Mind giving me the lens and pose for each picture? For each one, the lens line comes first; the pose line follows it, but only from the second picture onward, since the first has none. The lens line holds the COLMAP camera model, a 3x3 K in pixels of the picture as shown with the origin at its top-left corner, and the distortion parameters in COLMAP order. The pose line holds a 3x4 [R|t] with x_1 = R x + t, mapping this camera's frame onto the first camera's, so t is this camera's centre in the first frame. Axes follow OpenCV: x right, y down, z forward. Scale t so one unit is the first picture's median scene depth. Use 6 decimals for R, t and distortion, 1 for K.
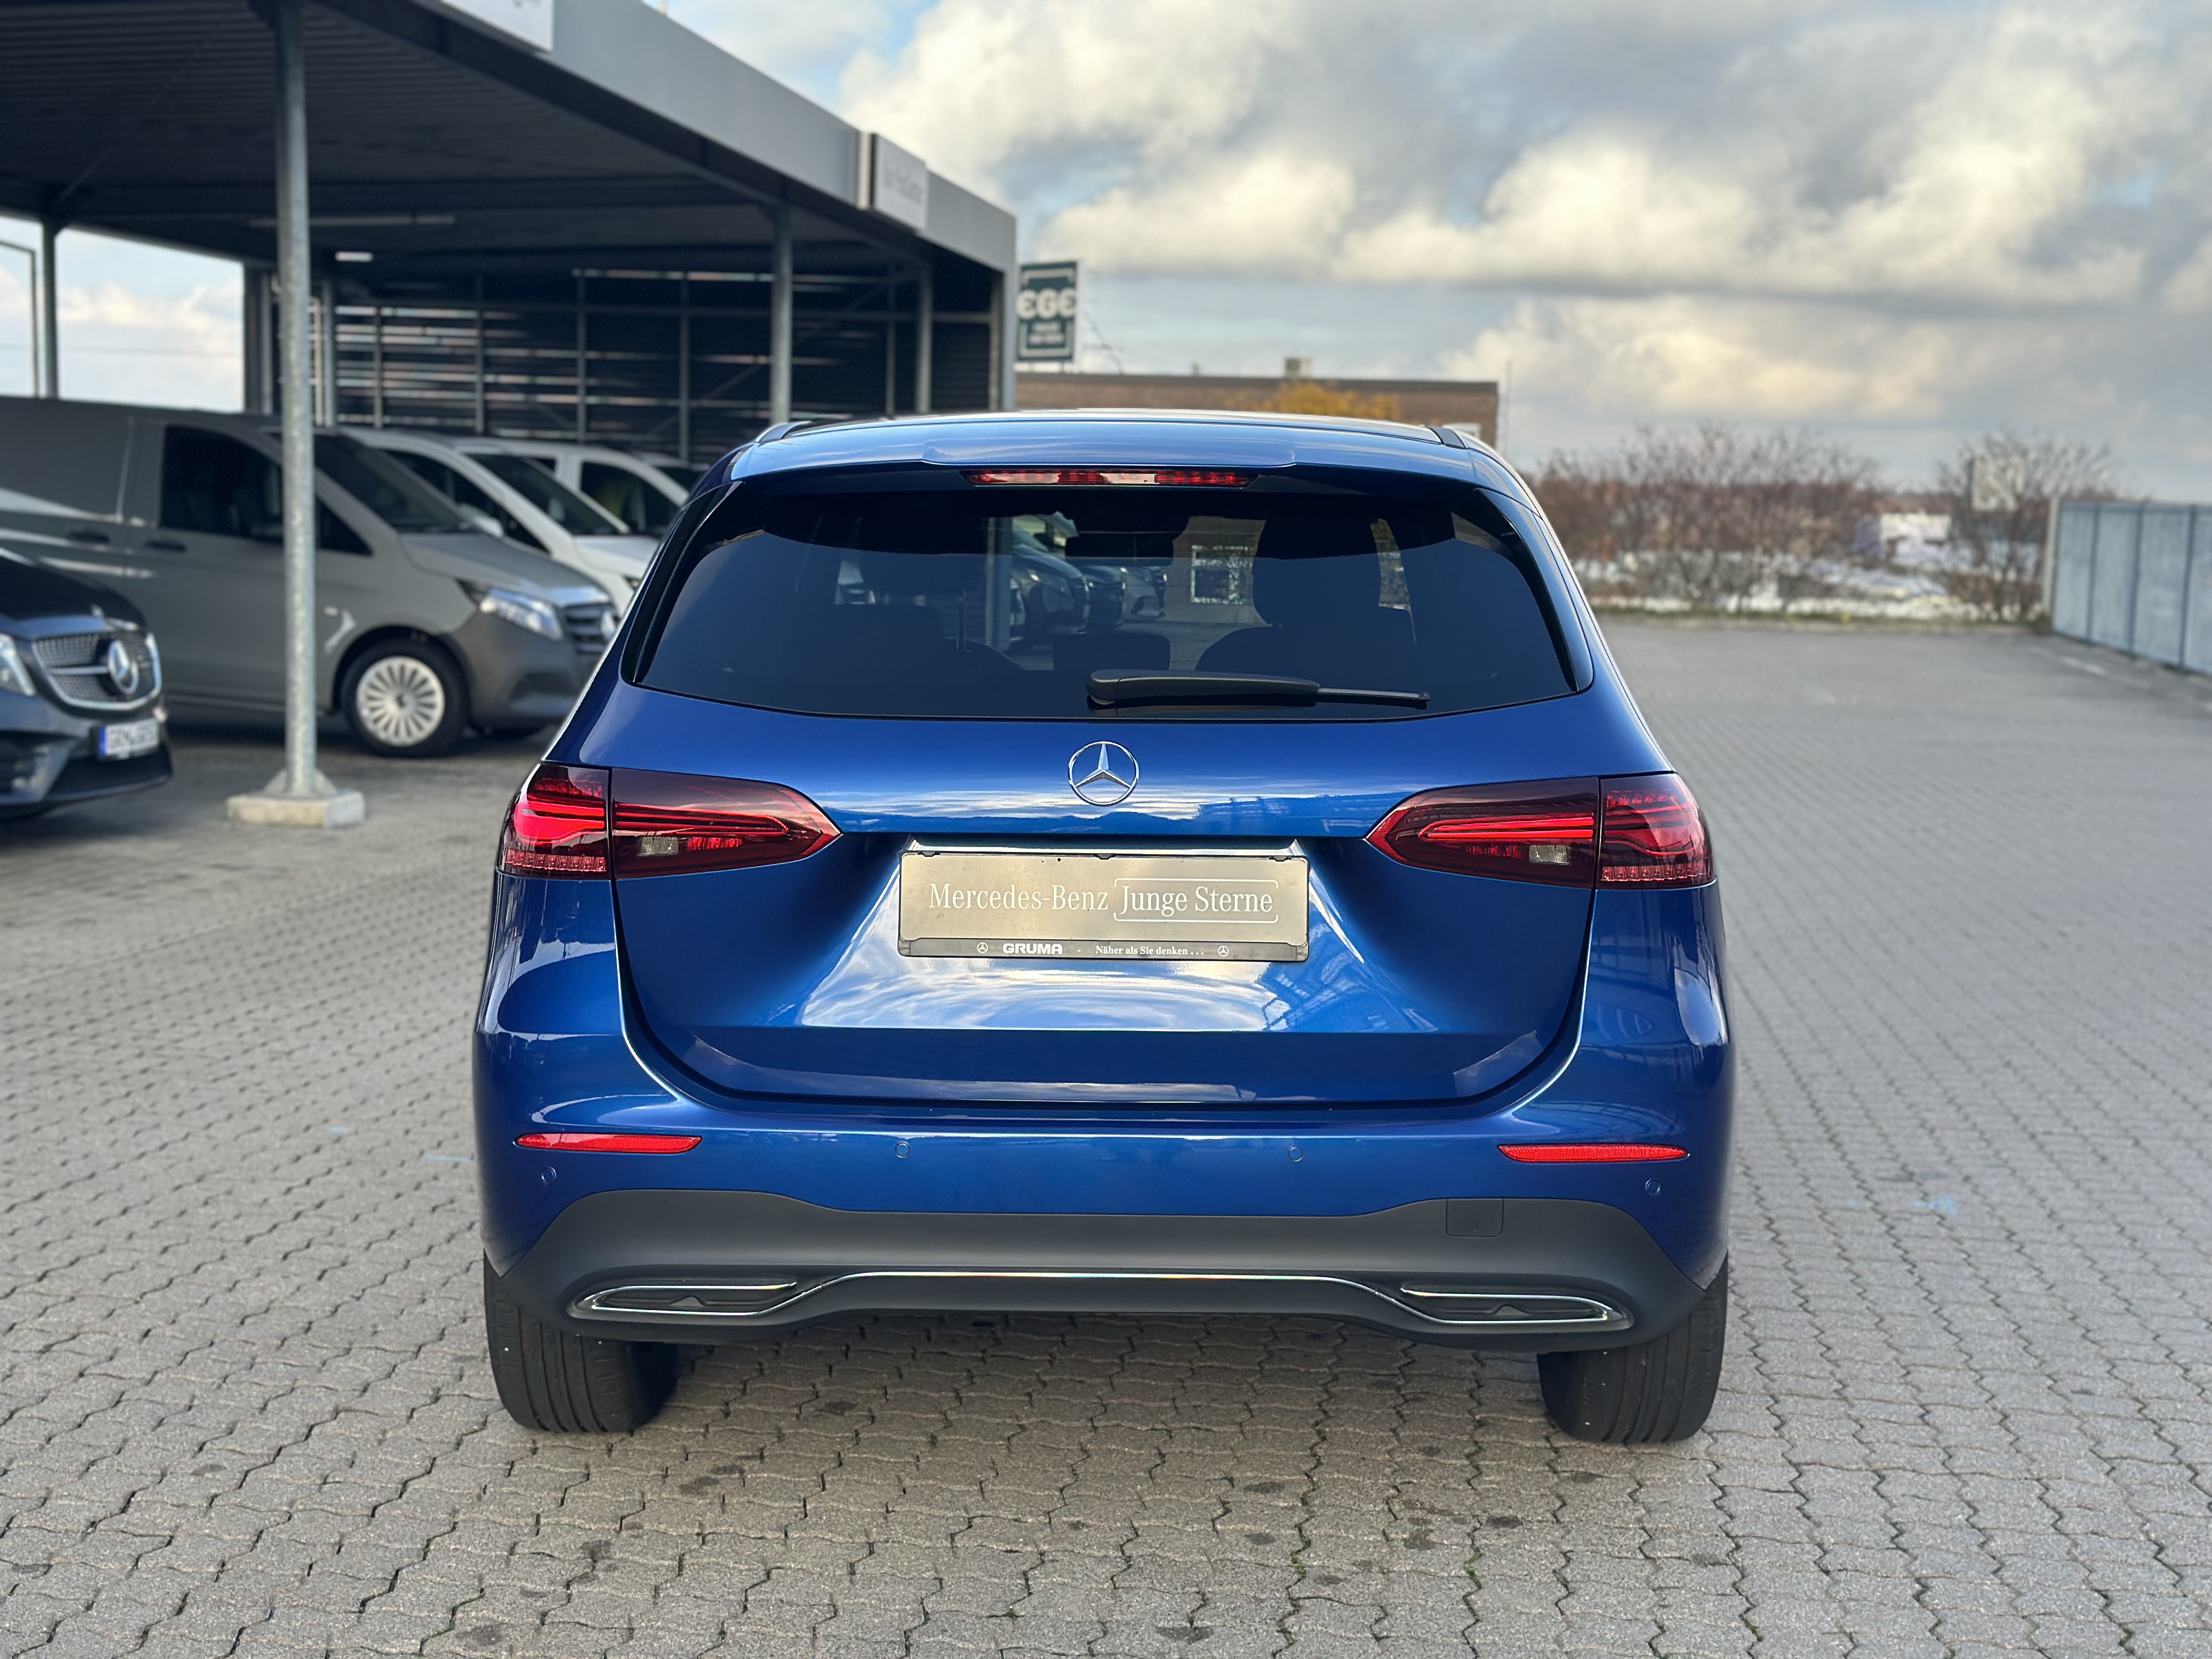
lens RADIAL K [[2997.0, 0, 1118.9], [0, 2997.0, 905.7], [0, 0, 1]] dist [0.179664, -0.447074]
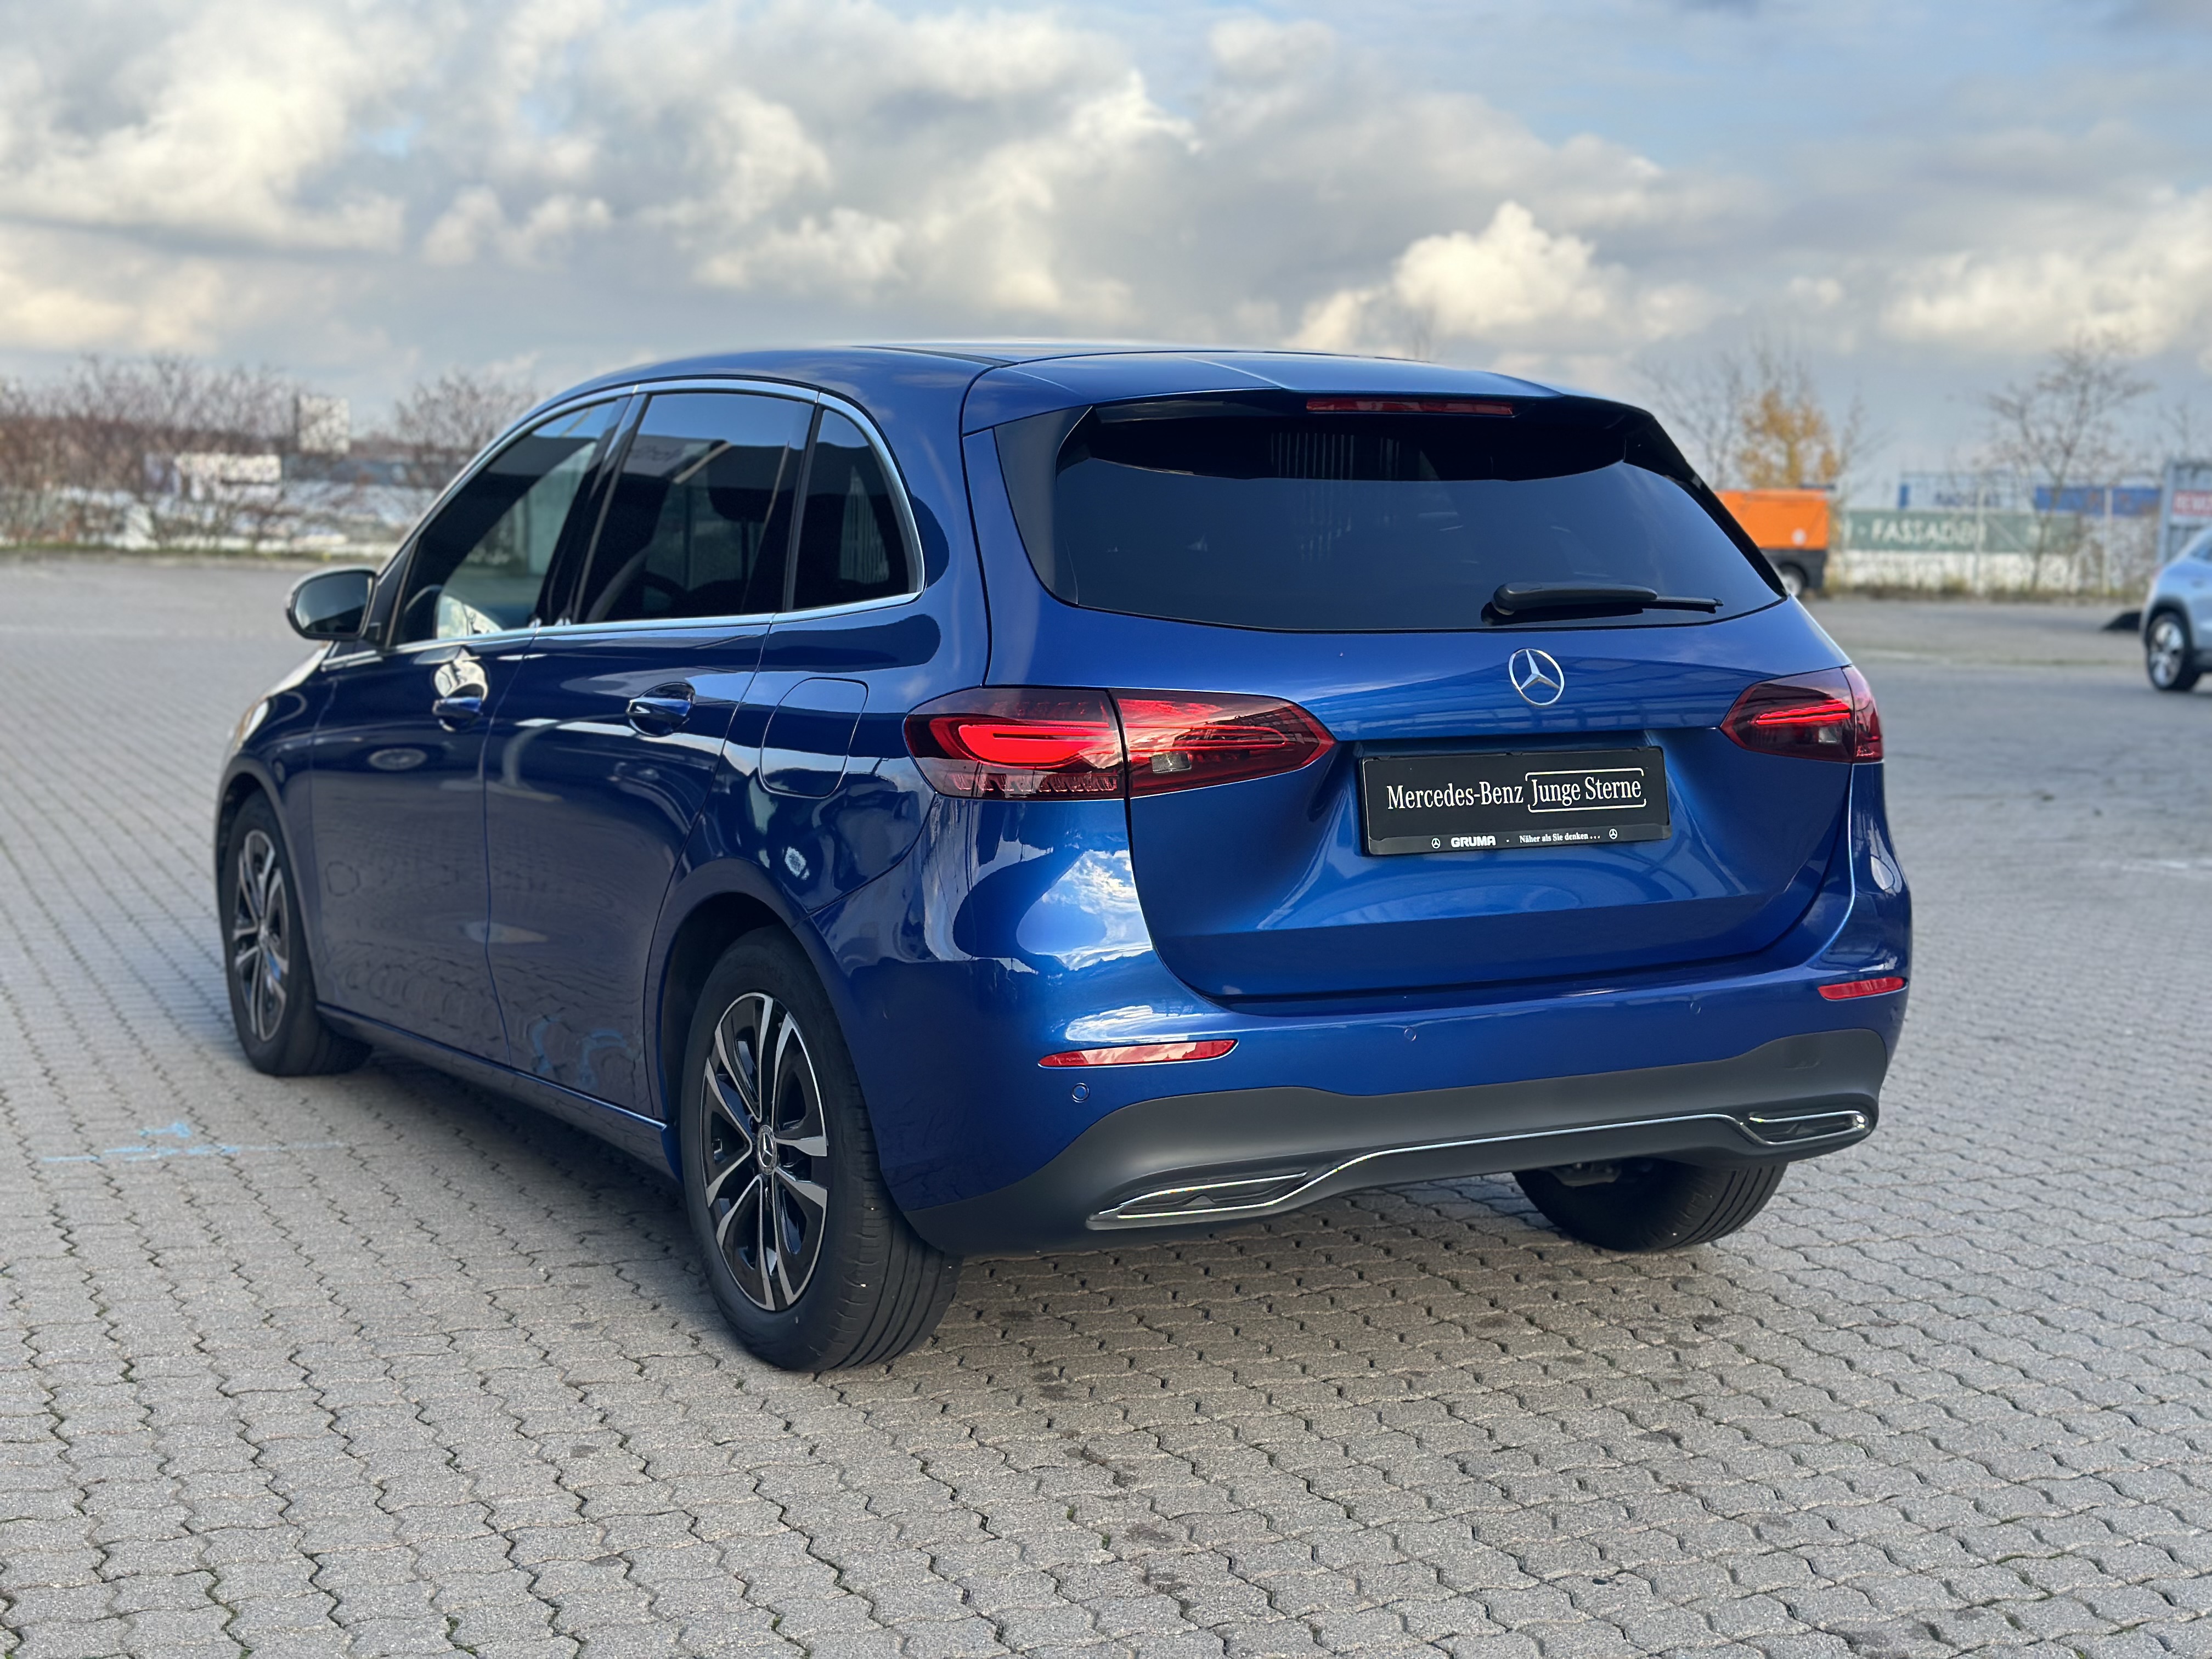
lens RADIAL K [[2997.0, 0, 1118.9], [0, 2997.0, 905.7], [0, 0, 1]] dist [0.179664, -0.447074]
pose [[0.855613, -0.065941, 0.513398, -0.150410], [0.056145, 0.997823, 0.034591, -0.001559], [-0.514561, -0.000772, 0.857453, 0.029553]]
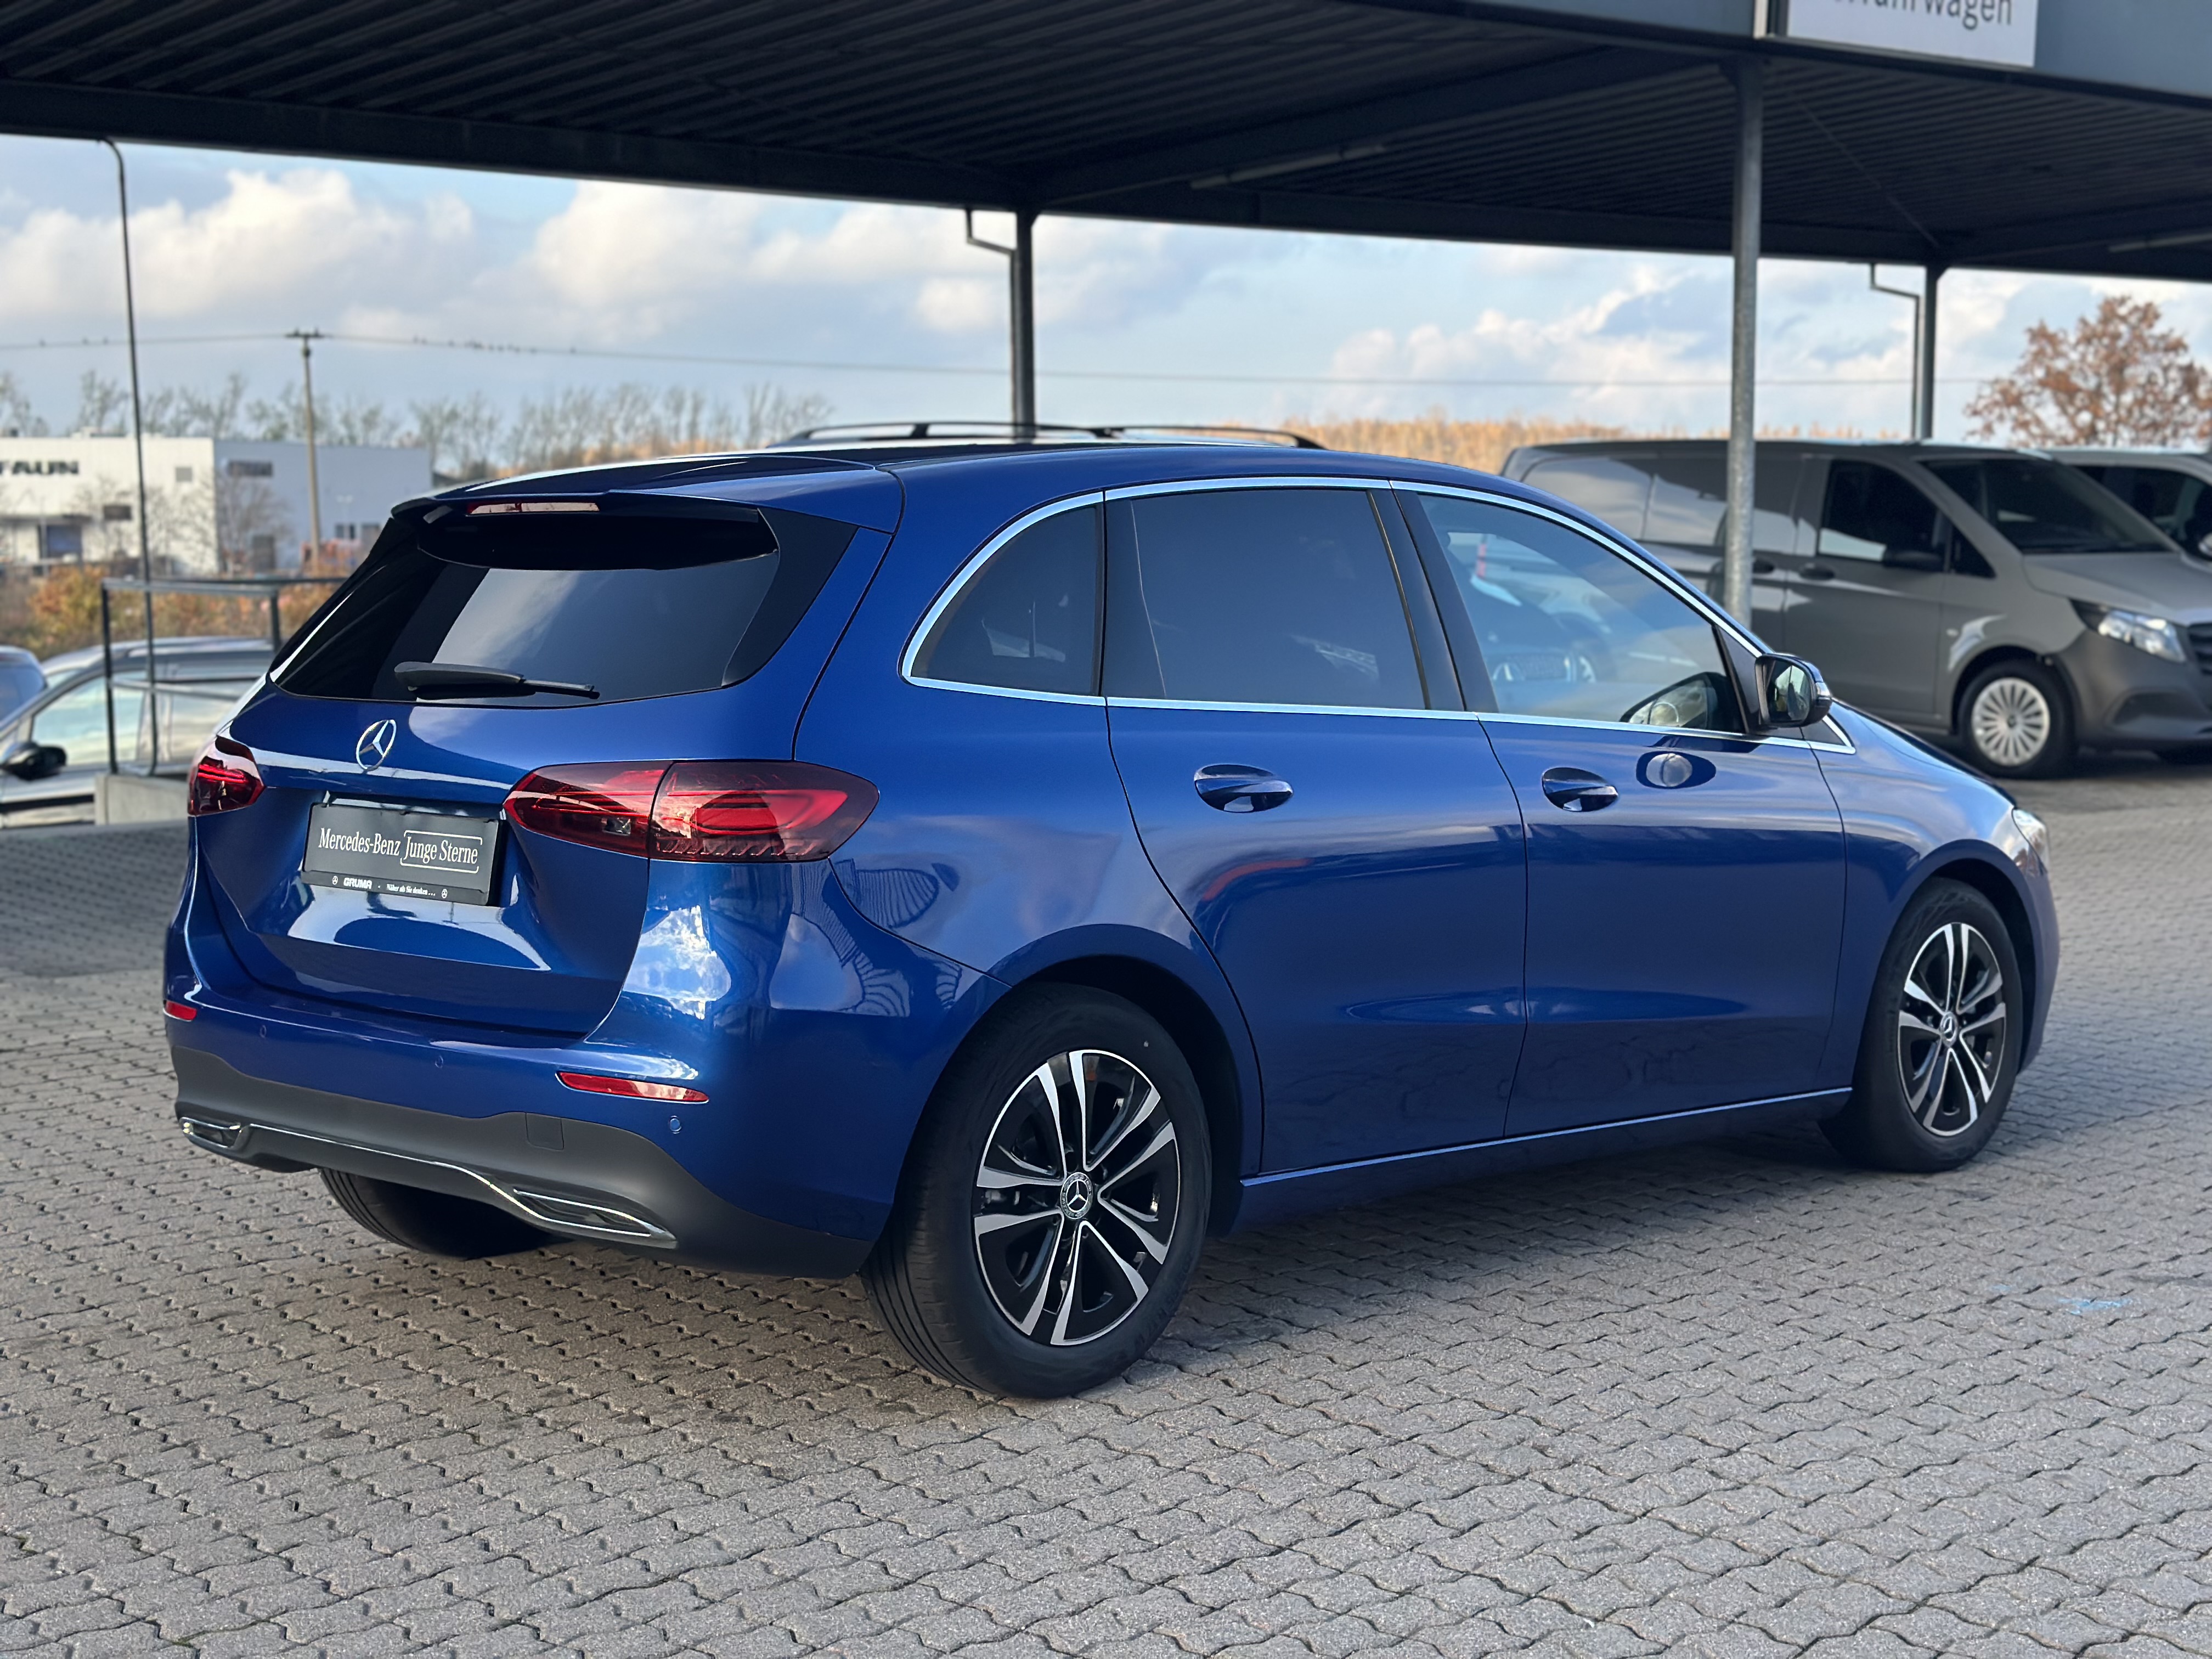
lens RADIAL K [[2997.0, 0, 1118.9], [0, 2997.0, 905.7], [0, 0, 1]] dist [0.179664, -0.447074]
pose [[0.733401, 0.058215, -0.677299, 0.231141], [-0.064371, 0.997797, 0.016059, -0.003732], [0.676742, 0.031821, 0.735533, 0.060706]]
